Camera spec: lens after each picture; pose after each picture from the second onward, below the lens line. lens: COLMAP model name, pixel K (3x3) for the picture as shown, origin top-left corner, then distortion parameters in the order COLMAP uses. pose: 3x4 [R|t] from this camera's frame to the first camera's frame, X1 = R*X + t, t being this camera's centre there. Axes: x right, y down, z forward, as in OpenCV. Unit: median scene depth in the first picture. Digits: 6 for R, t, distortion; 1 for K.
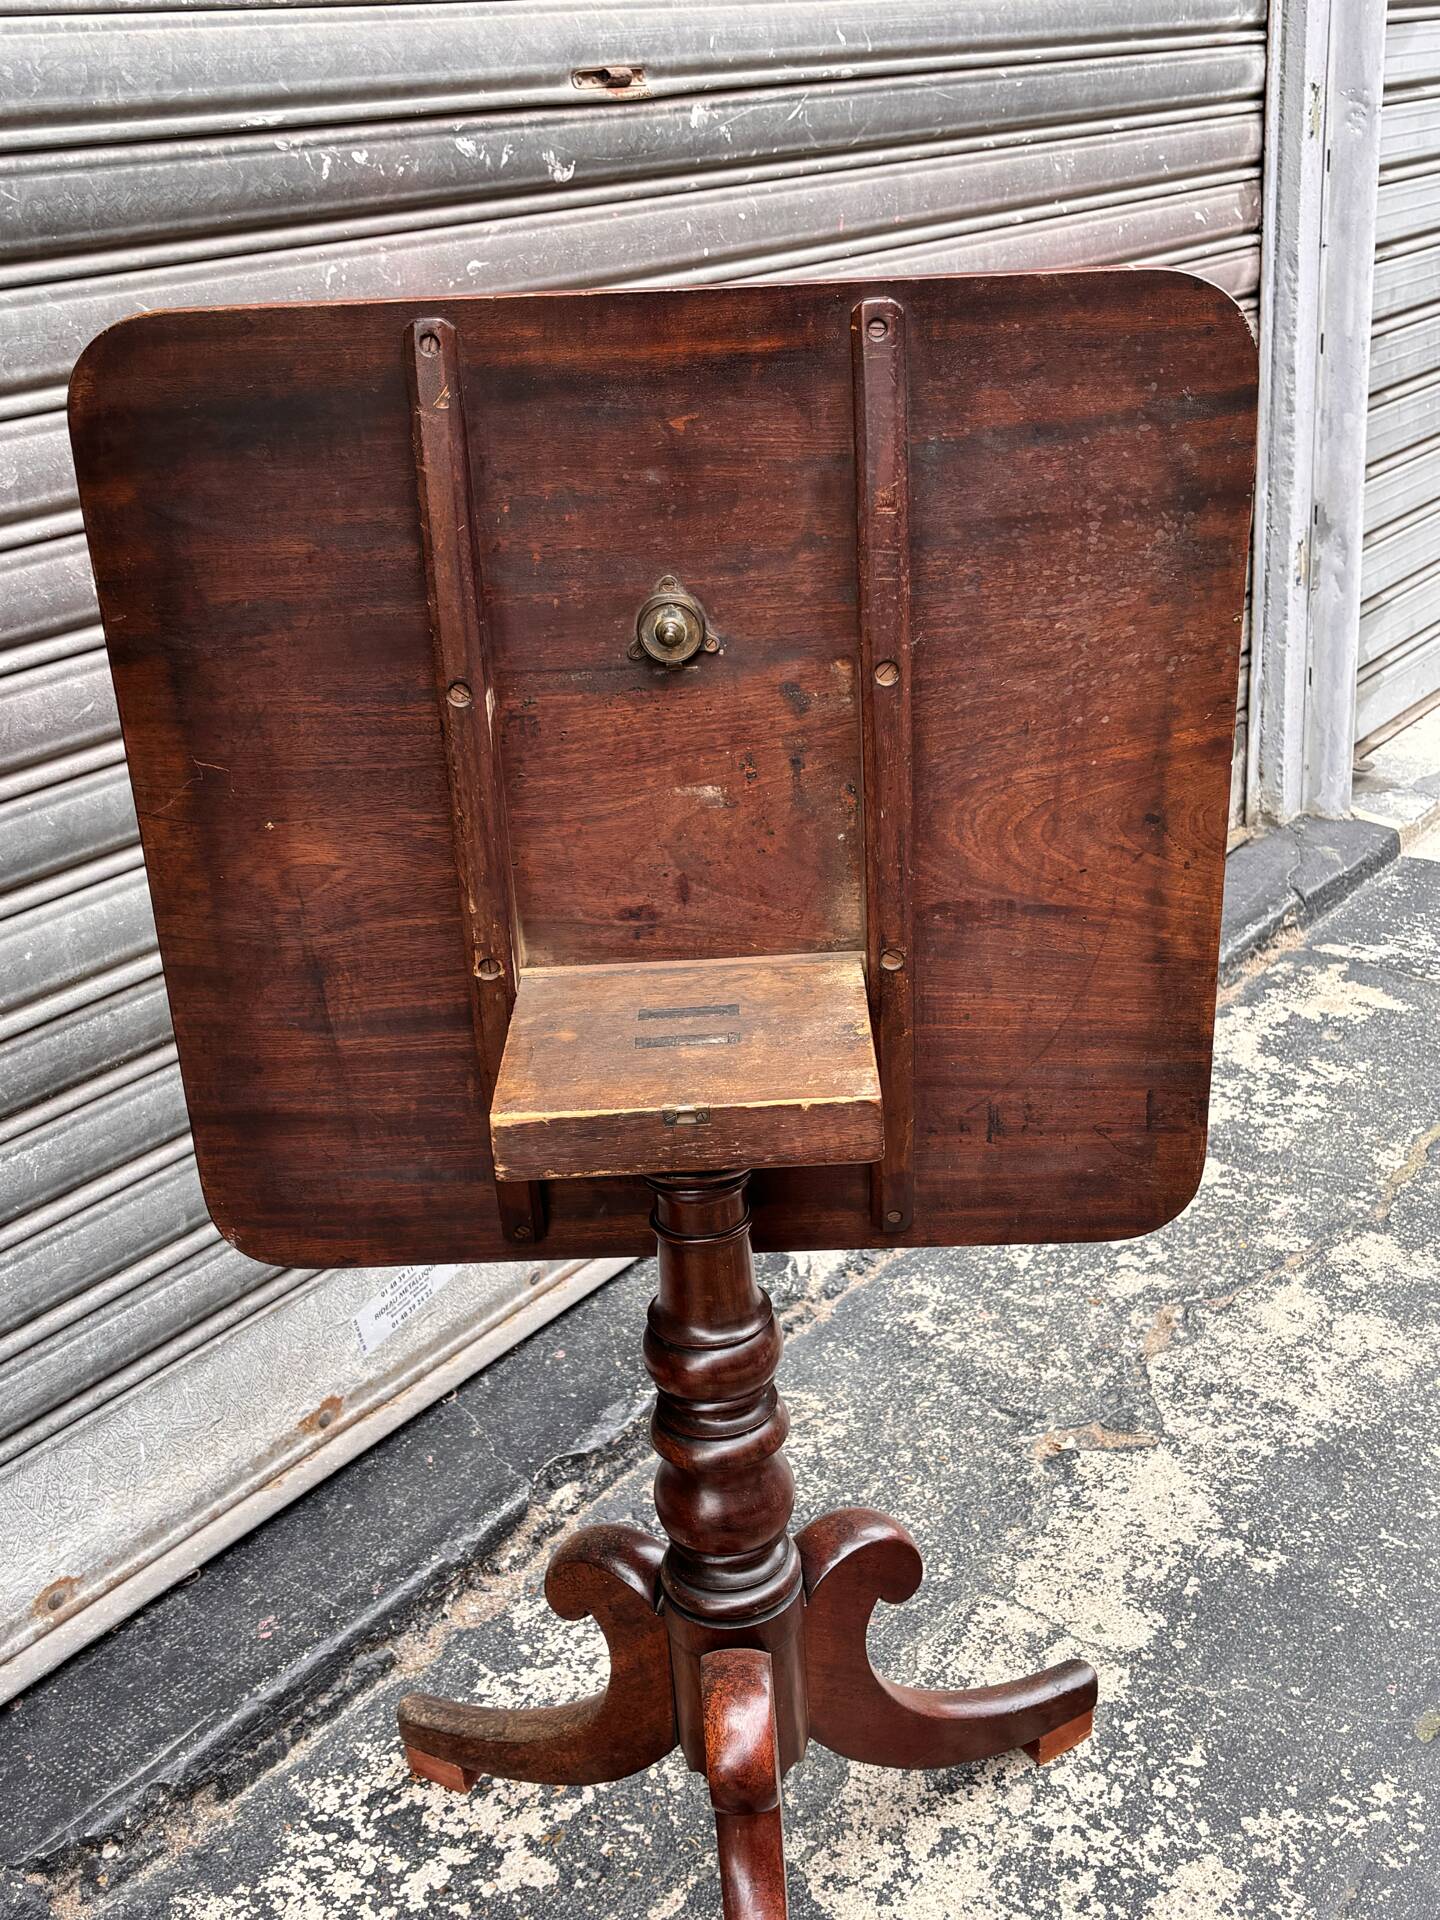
lens RADIAL K [[2131.8, 0, 708.6], [0, 2131.8, 984.0], [0, 0, 1]] dist [0.022946, -0.049160]
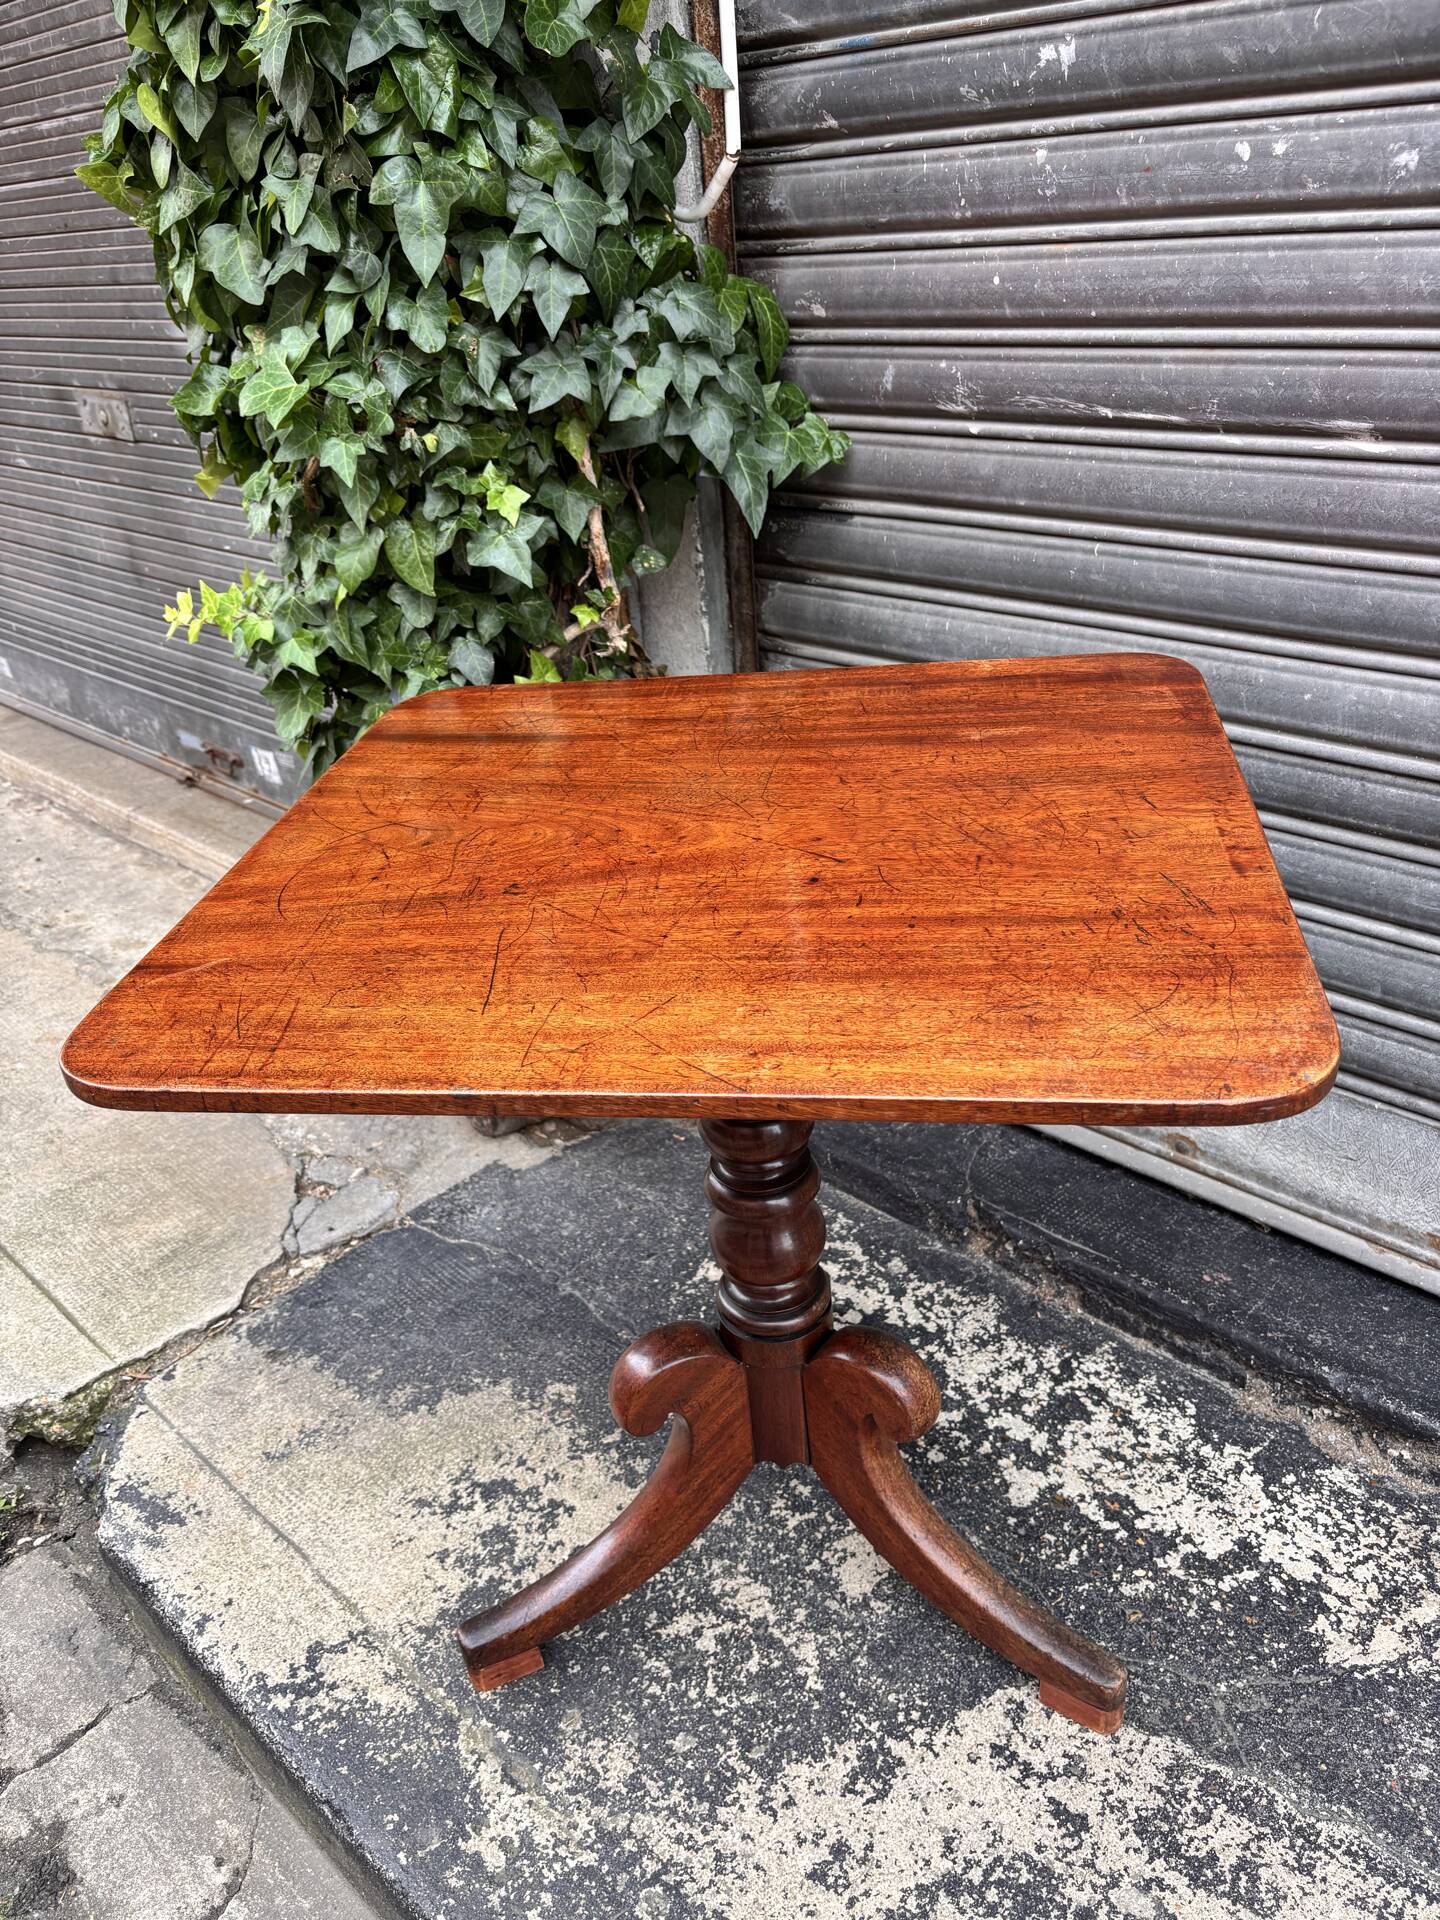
lens RADIAL K [[1458.5, 0, 720.1], [0, 1458.5, 970.8], [0, 0, 1]] dist [0.055946, -0.073689]
pose [[-0.108396, 0.531649, -0.840000, 0.480238], [-0.319289, 0.781591, 0.535882, -0.221120], [0.941438, 0.326290, 0.085028, 0.628689]]
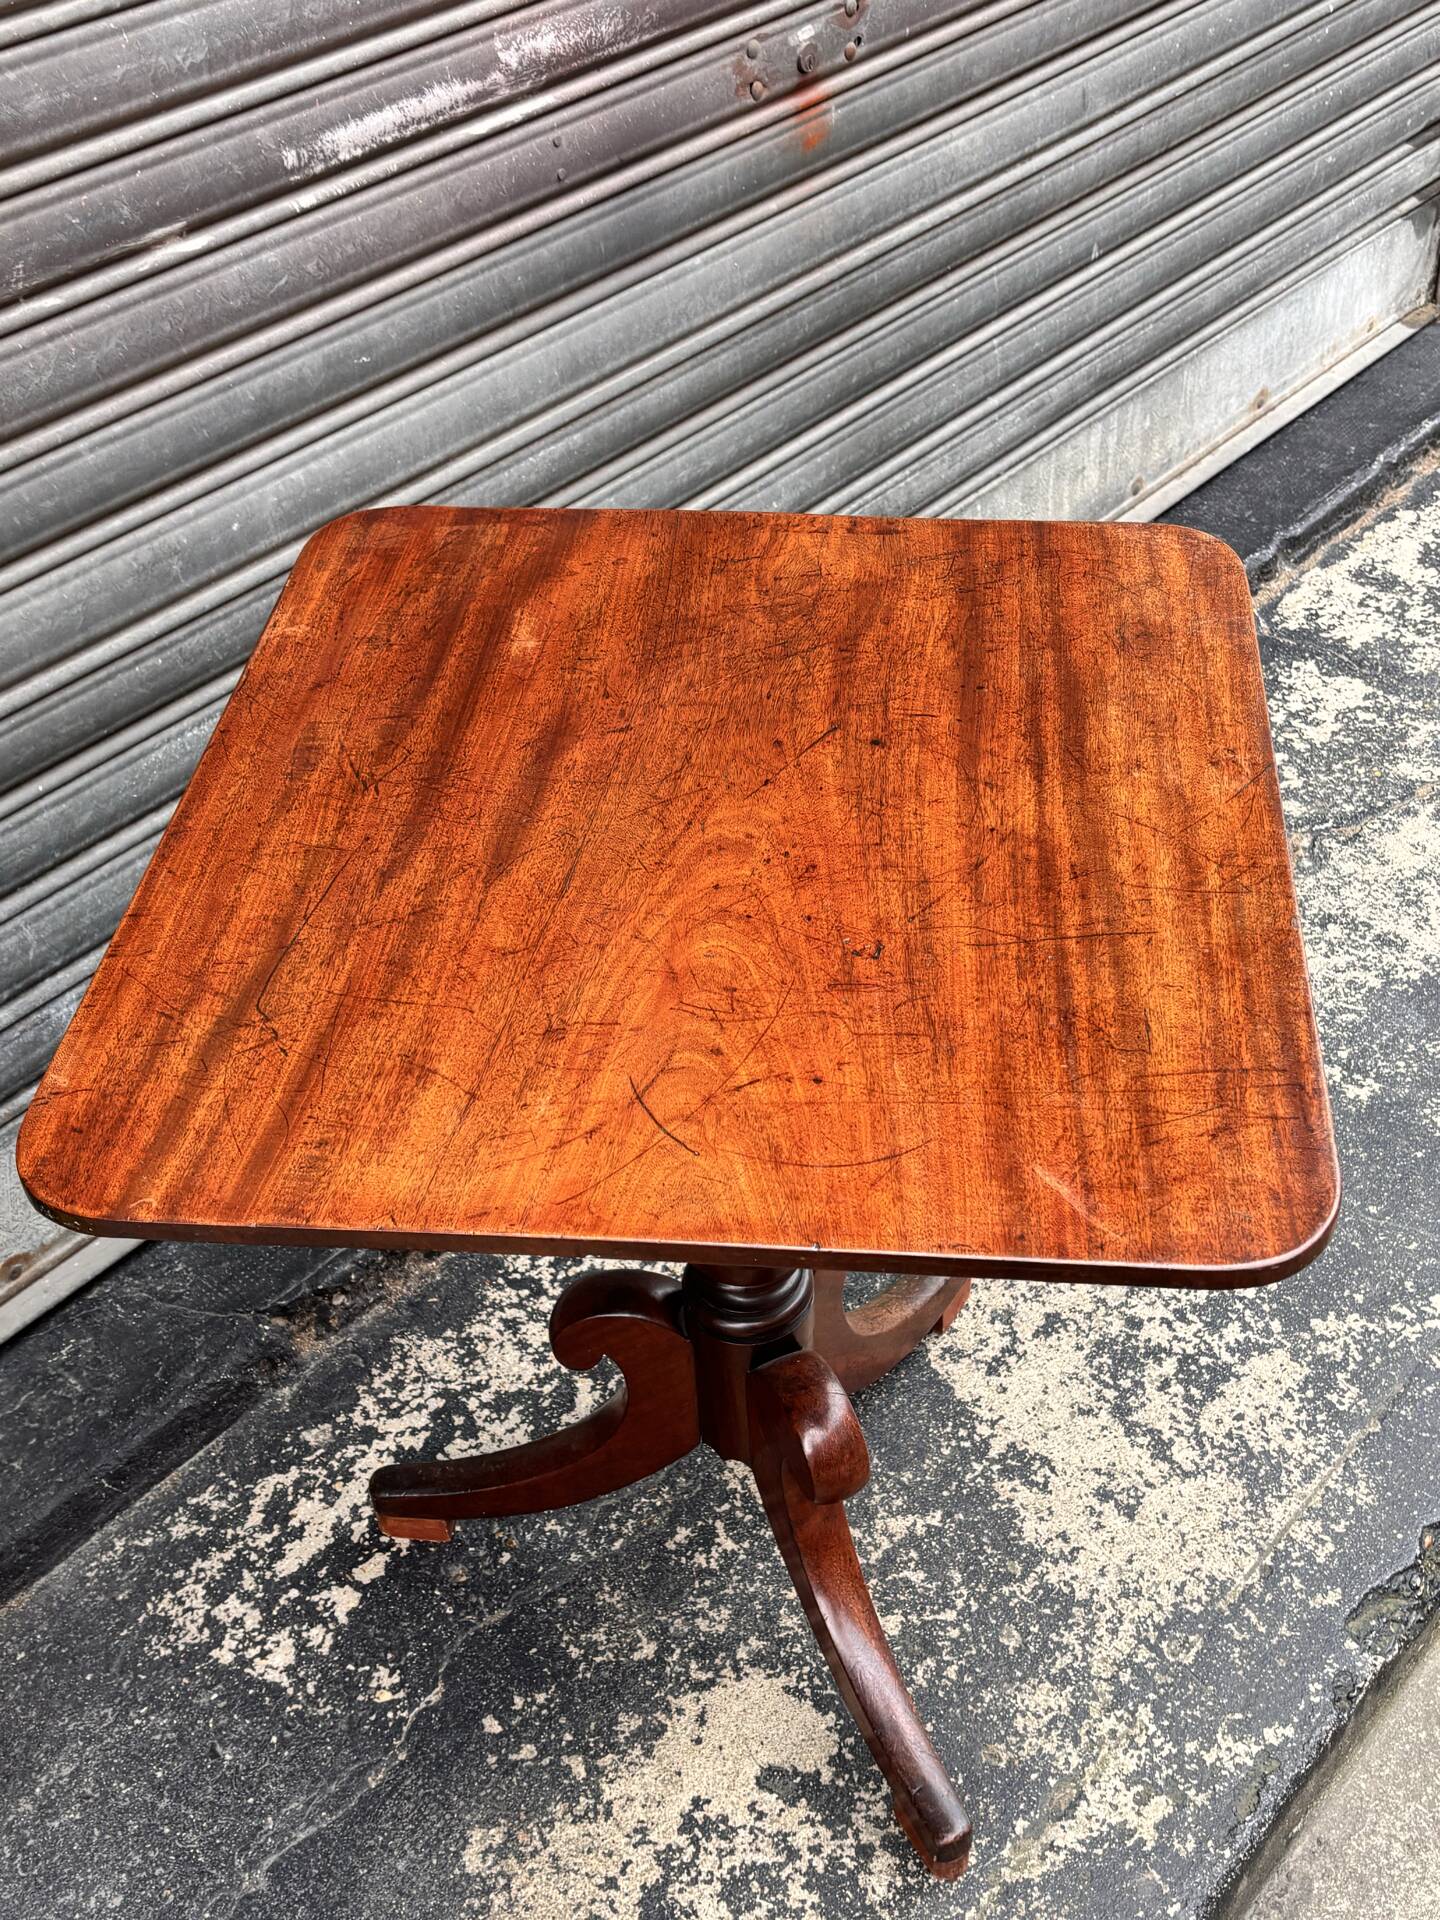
lens RADIAL K [[2108.0, 0, 730.6], [0, 2108.0, 985.4], [0, 0, 1]] dist [0.177685, -0.598326]
pose [[0.997981, 0.039478, -0.049755, -0.011310], [-0.023304, 0.956324, 0.291379, -0.103622], [0.059085, -0.289631, 0.955313, -0.058153]]
